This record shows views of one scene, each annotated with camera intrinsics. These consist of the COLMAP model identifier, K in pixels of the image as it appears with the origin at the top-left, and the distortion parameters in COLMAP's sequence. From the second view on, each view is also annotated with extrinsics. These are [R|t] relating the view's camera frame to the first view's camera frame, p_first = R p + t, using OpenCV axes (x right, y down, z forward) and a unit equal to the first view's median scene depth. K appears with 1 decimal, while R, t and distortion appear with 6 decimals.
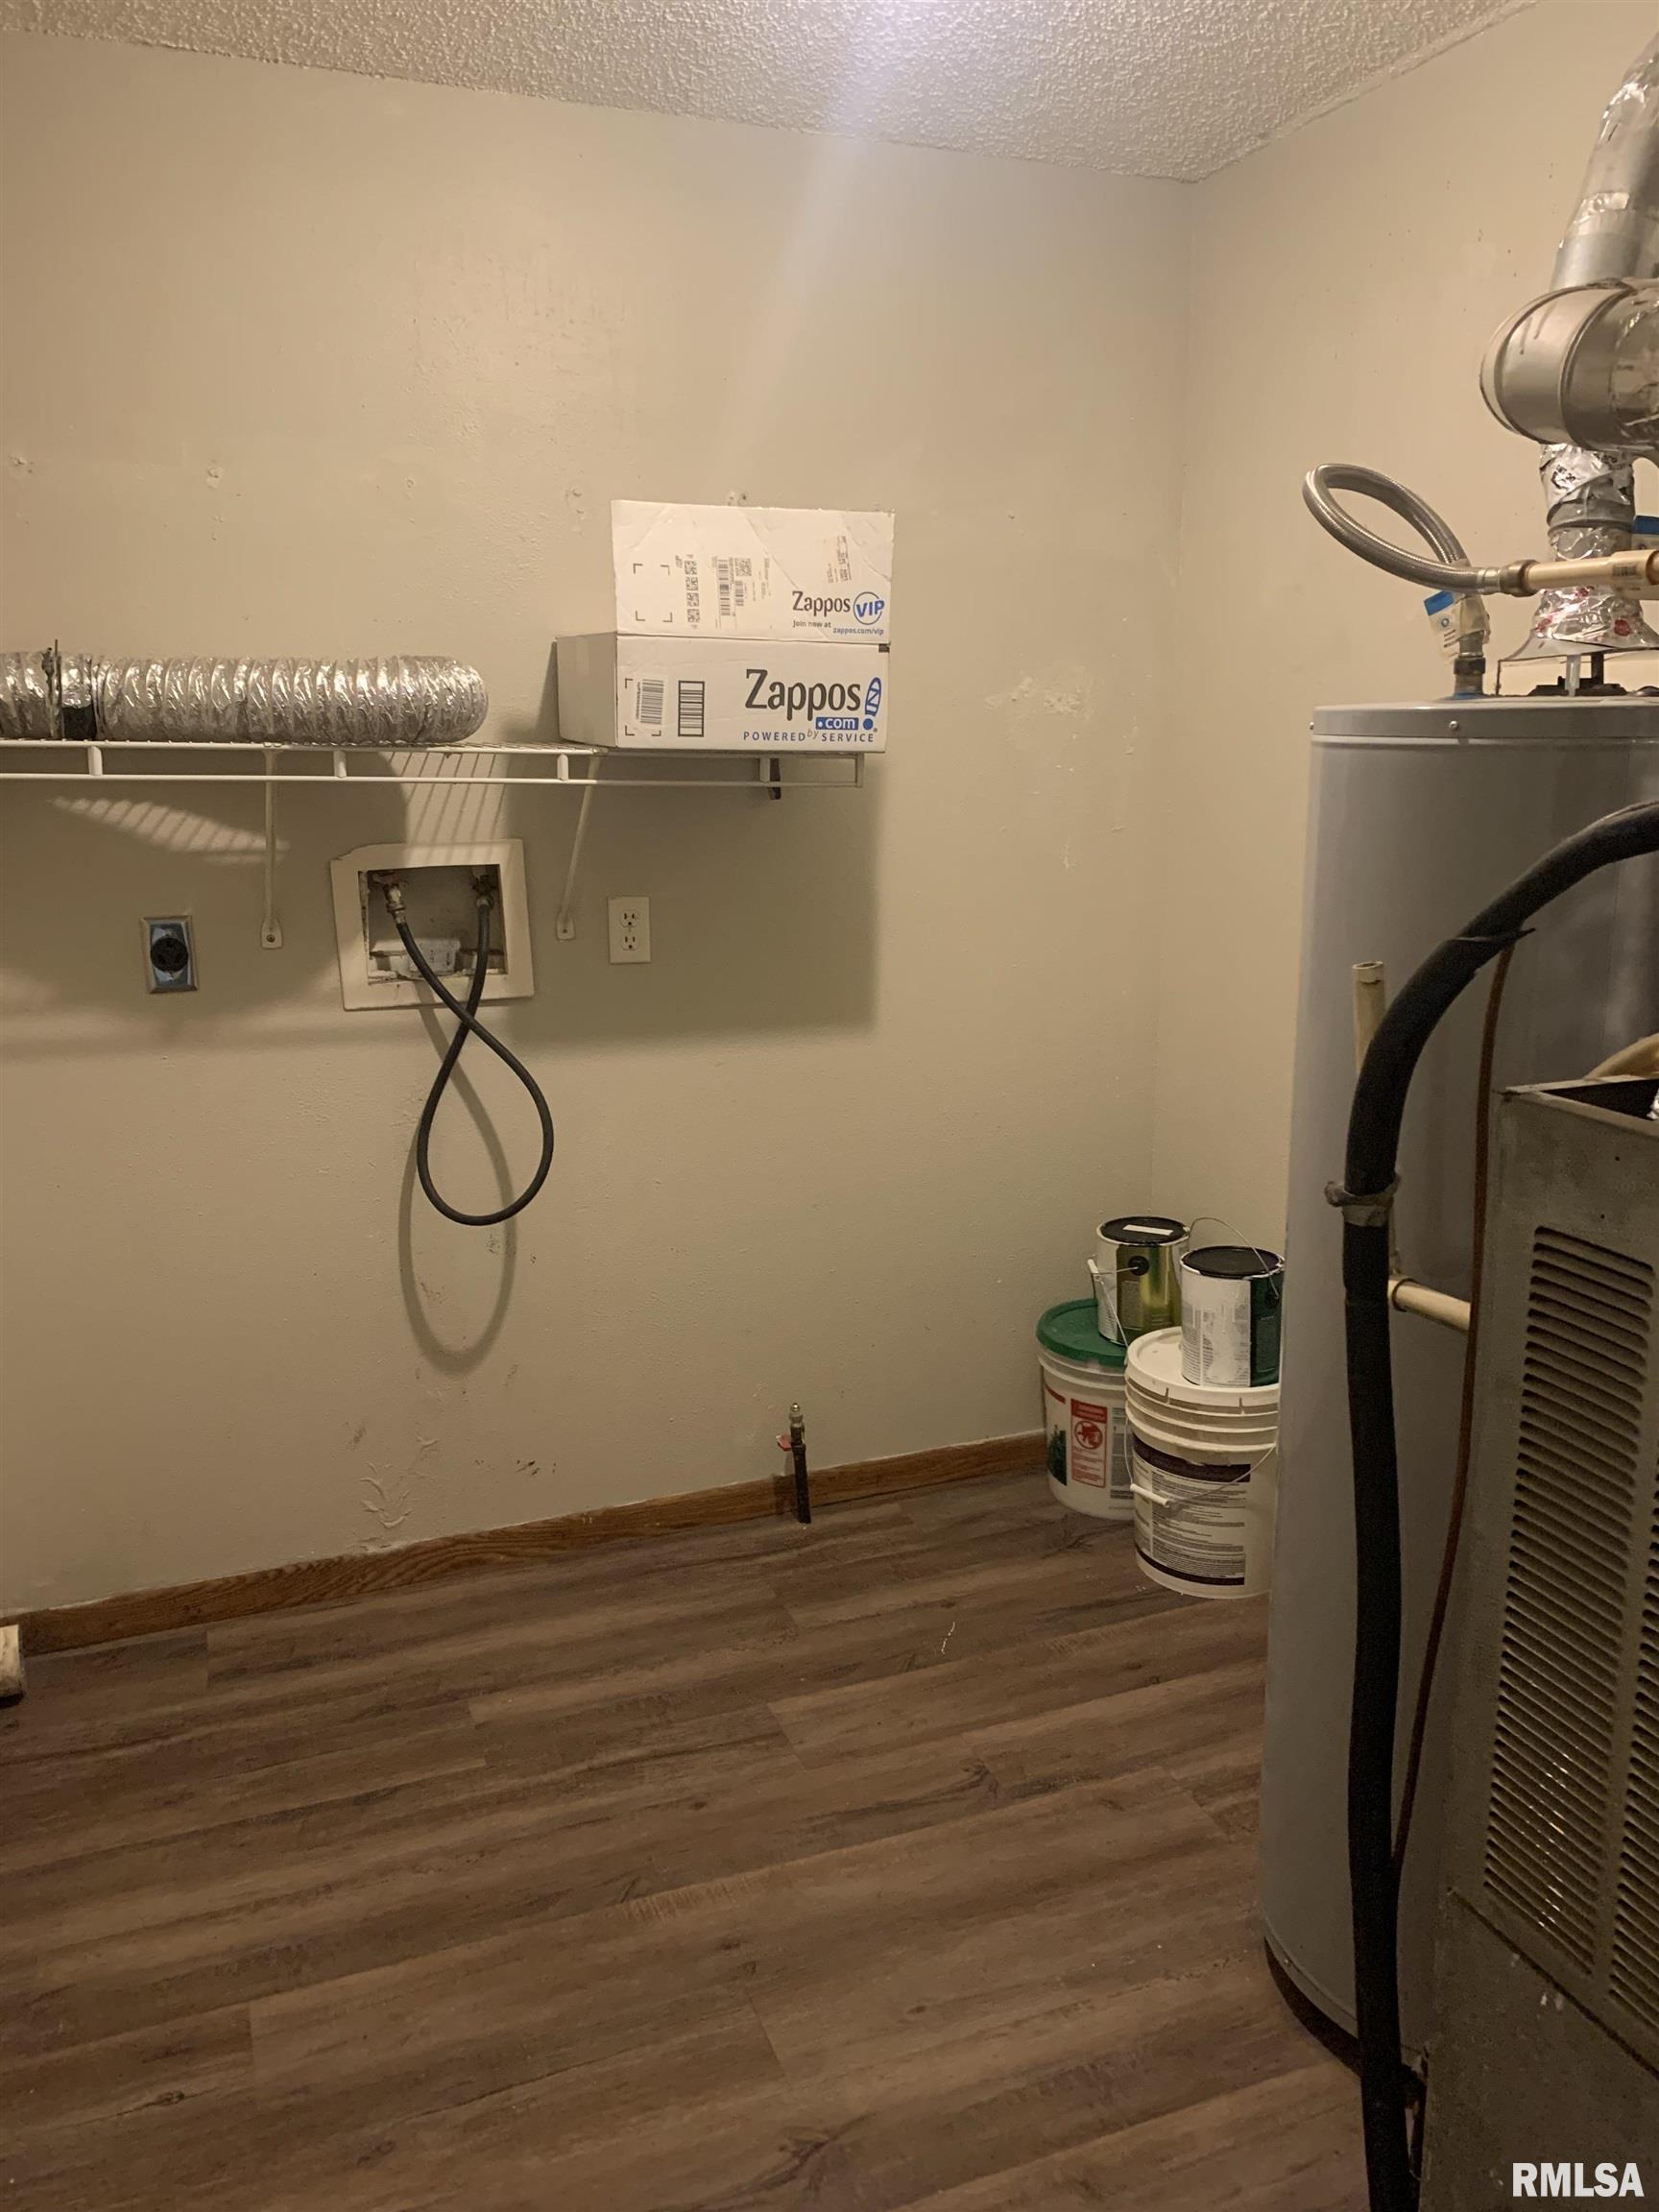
lens RADIAL K [[1690.6, 0, 799.5], [0, 1690.6, 1125.2], [0, 0, 1]] dist [0.016477, -0.006653]
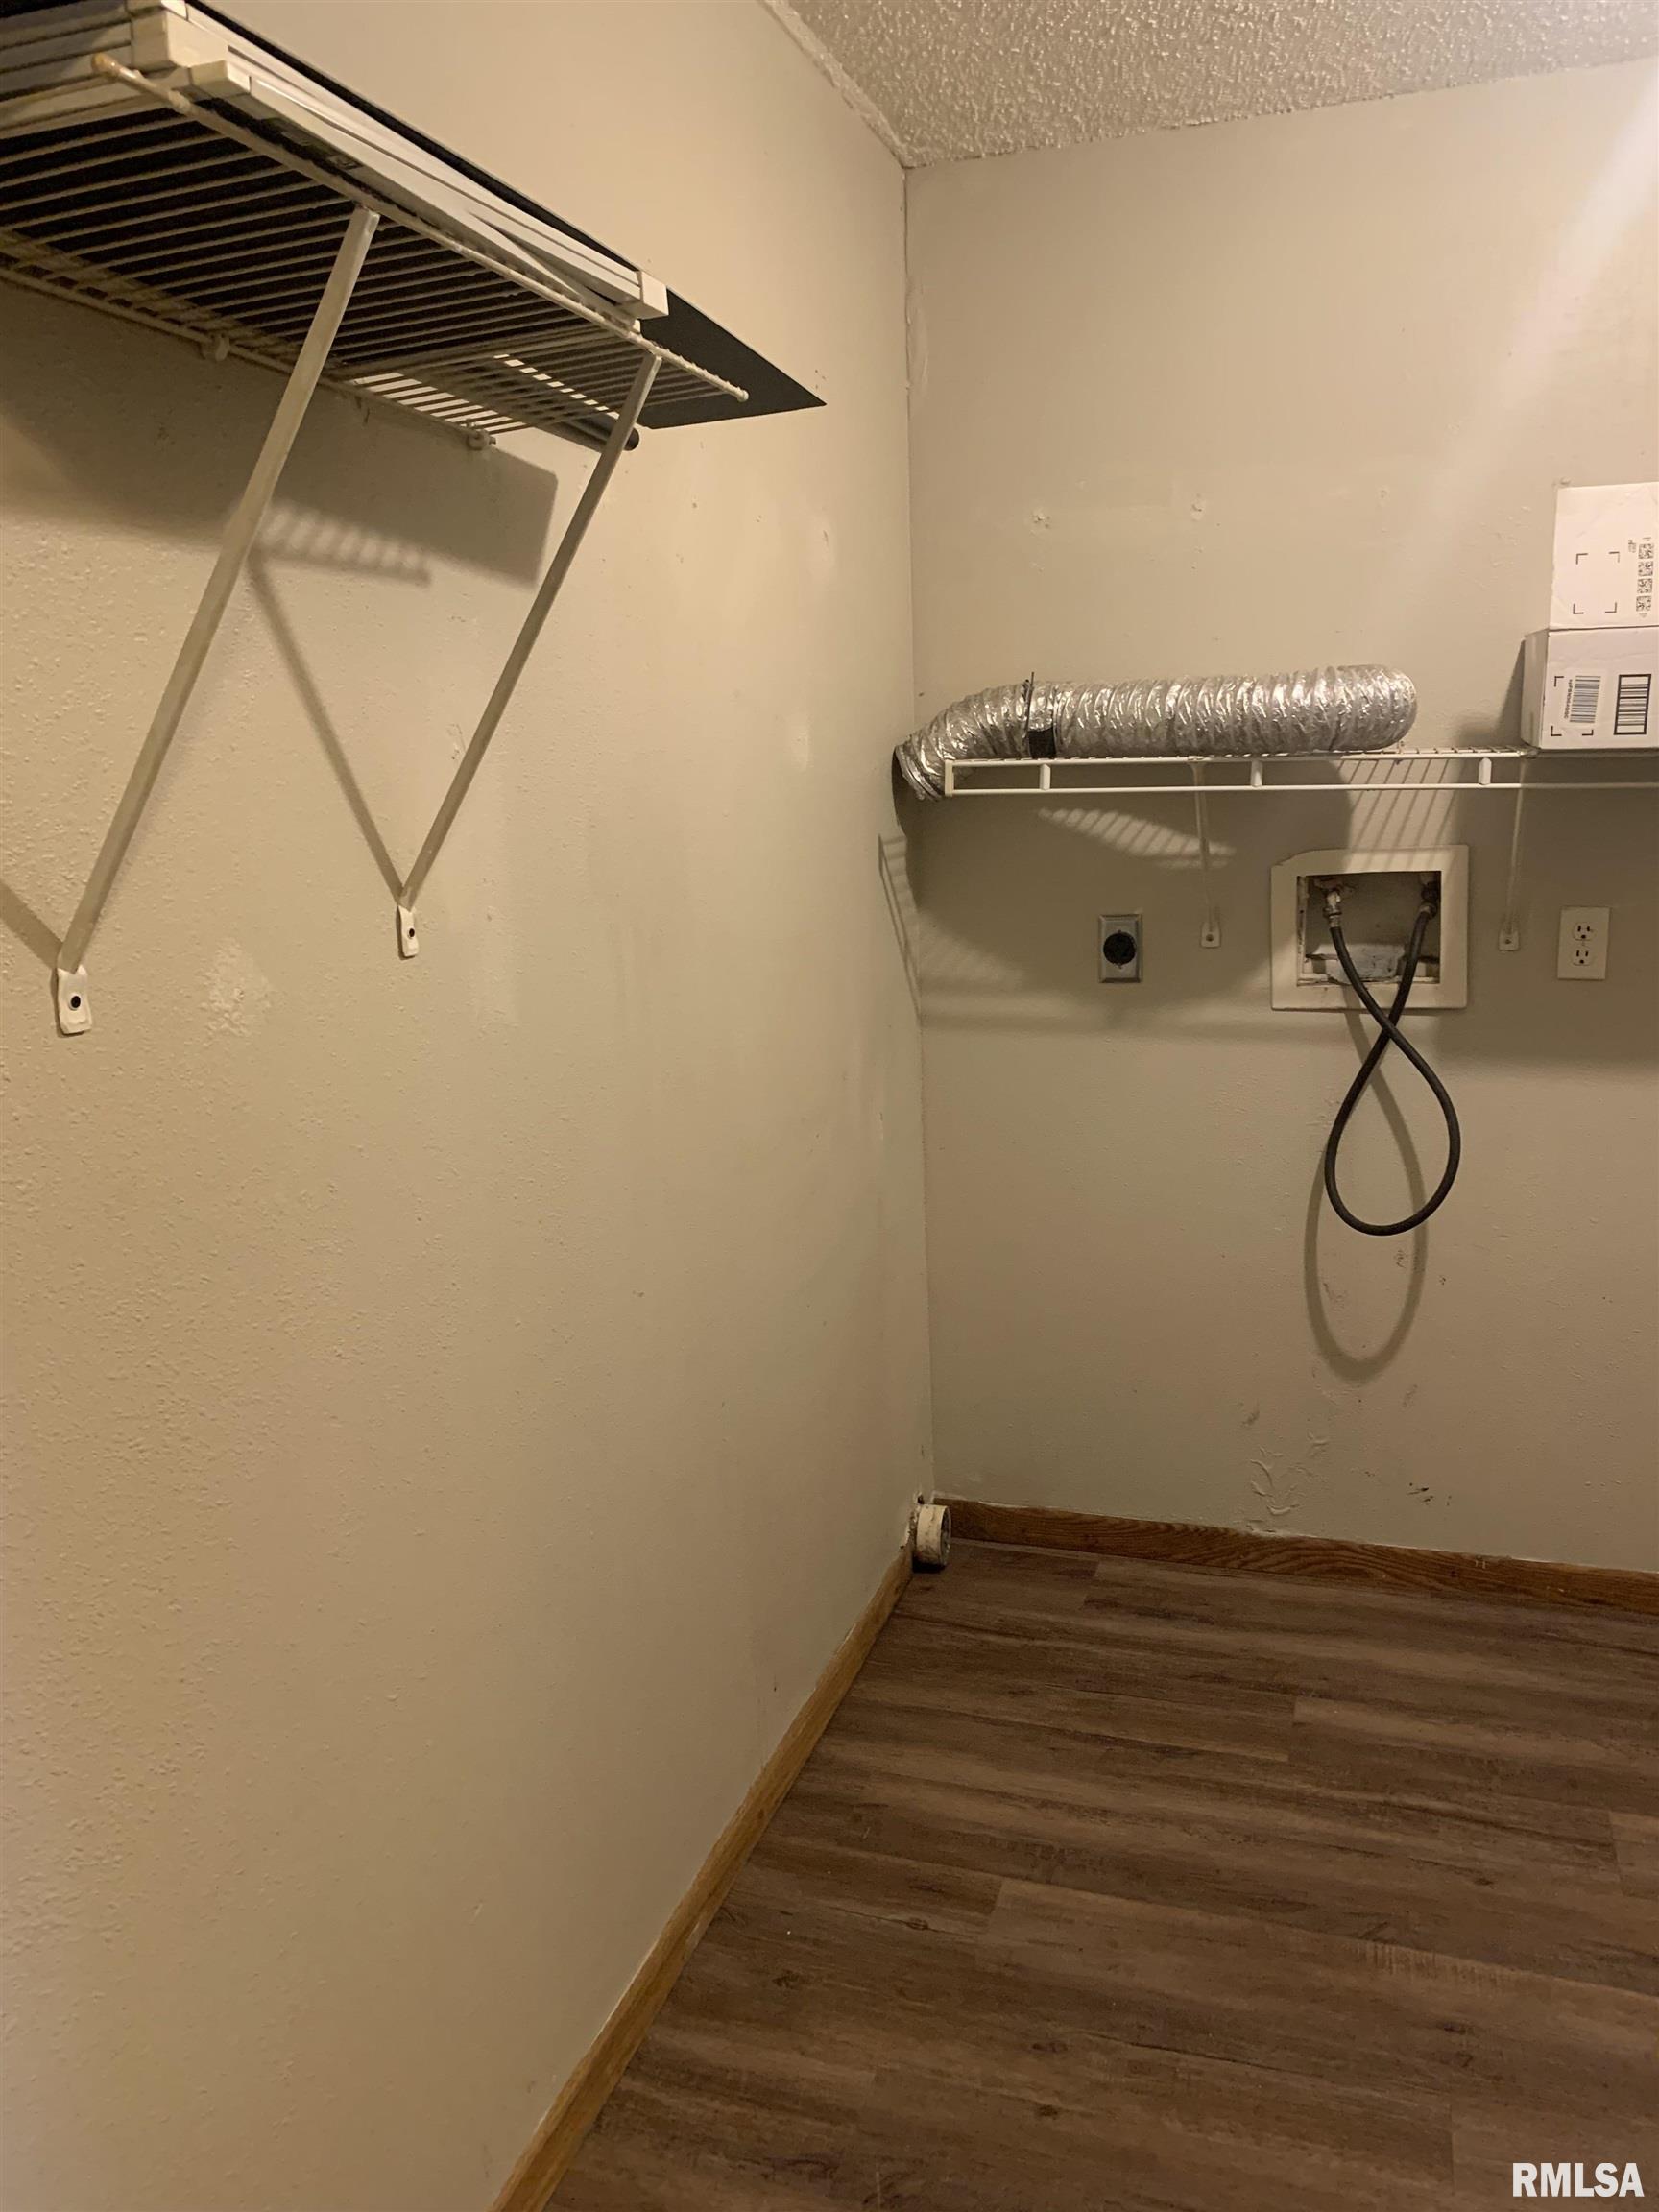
lens RADIAL K [[1671.2, 0, 823.7], [0, 1671.2, 1118.5], [0, 0, 1]] dist [0.007698, -0.010150]
pose [[0.765184, 0.110515, -0.634255, 0.193404], [-0.111063, 0.993046, 0.039042, -0.011782], [0.634159, 0.040568, 0.772138, 0.038589]]
